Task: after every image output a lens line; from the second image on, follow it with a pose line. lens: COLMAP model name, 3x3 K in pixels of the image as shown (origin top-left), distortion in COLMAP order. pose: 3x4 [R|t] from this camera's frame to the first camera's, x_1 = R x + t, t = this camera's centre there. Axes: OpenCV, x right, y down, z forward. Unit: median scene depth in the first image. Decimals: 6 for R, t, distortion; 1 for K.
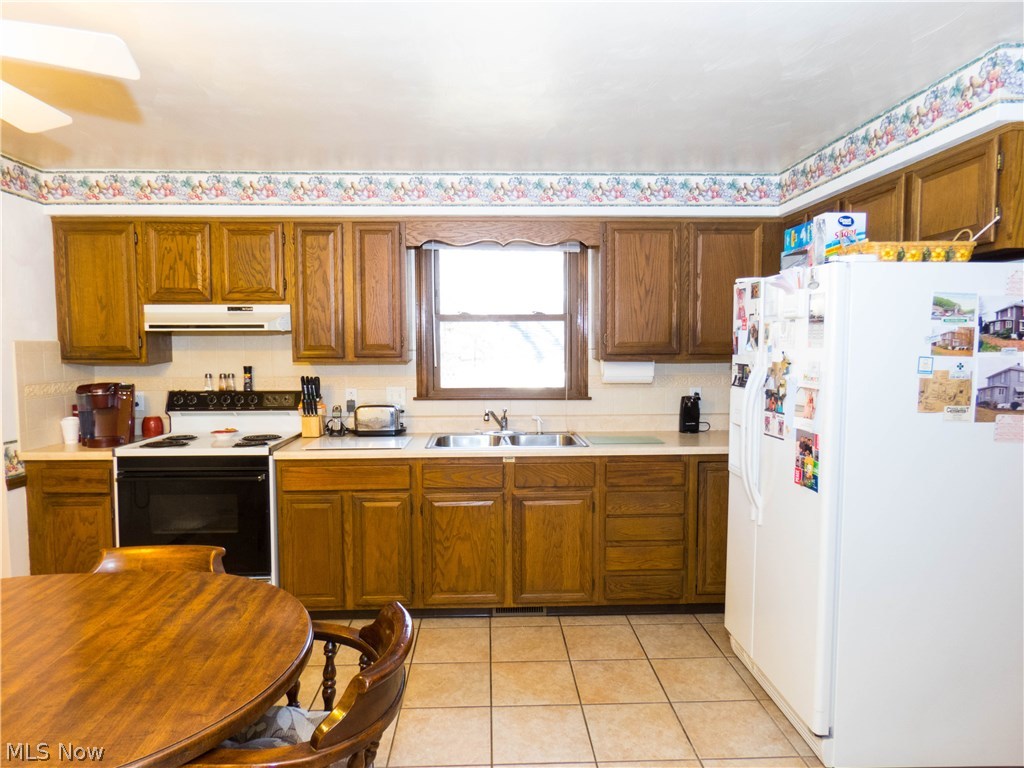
lens RADIAL K [[652.8, 0, 507.4], [0, 652.8, 384.9], [0, 0, 1]] dist [-0.011504, 0.006802]
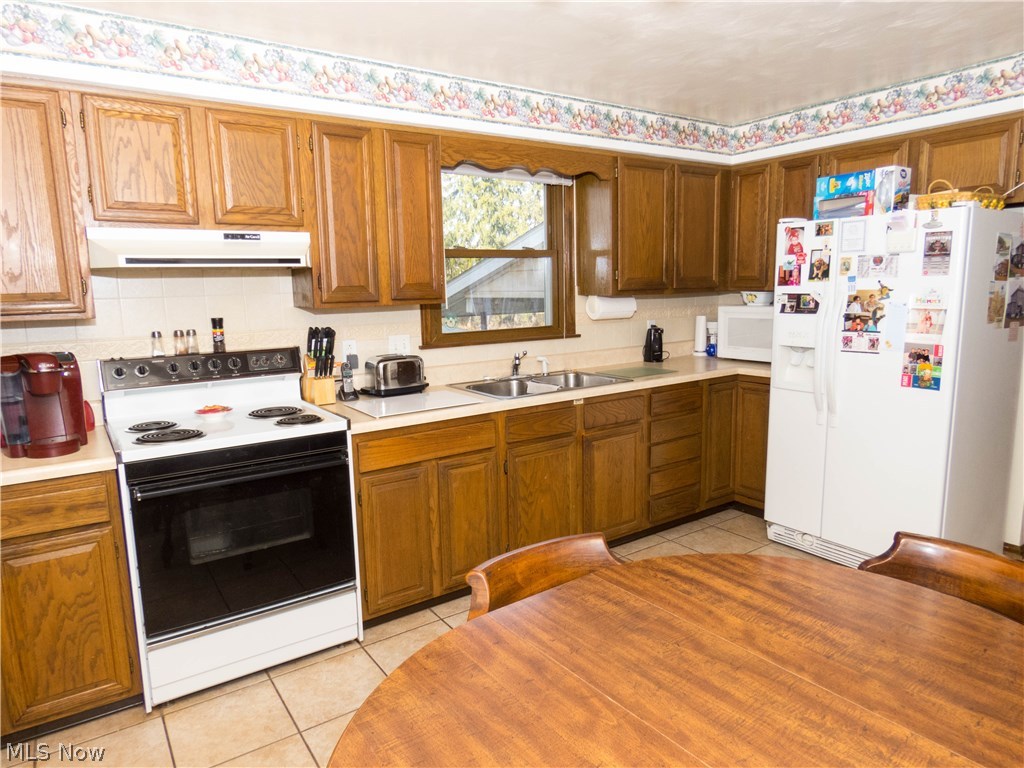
lens RADIAL K [[652.8, 0, 507.4], [0, 652.8, 384.9], [0, 0, 1]] dist [-0.011504, 0.006802]
pose [[0.844379, -0.097513, 0.526797, -0.590368], [0.053029, 0.993680, 0.098937, -0.010732], [-0.533116, -0.055605, 0.844213, 0.244817]]
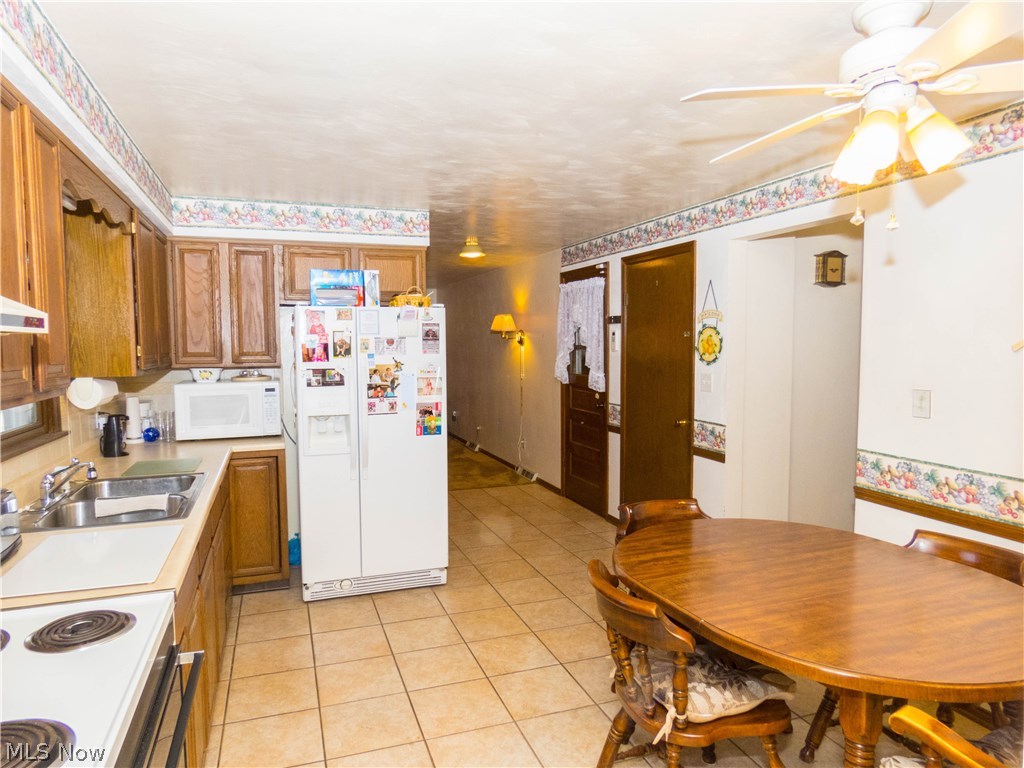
lens RADIAL K [[652.8, 0, 507.4], [0, 652.8, 384.9], [0, 0, 1]] dist [-0.011504, 0.006802]
pose [[-0.298421, -0.056982, 0.952732, -0.839814], [0.068640, 0.994350, 0.080971, -0.067763], [-0.951963, 0.089559, -0.292823, 0.872527]]
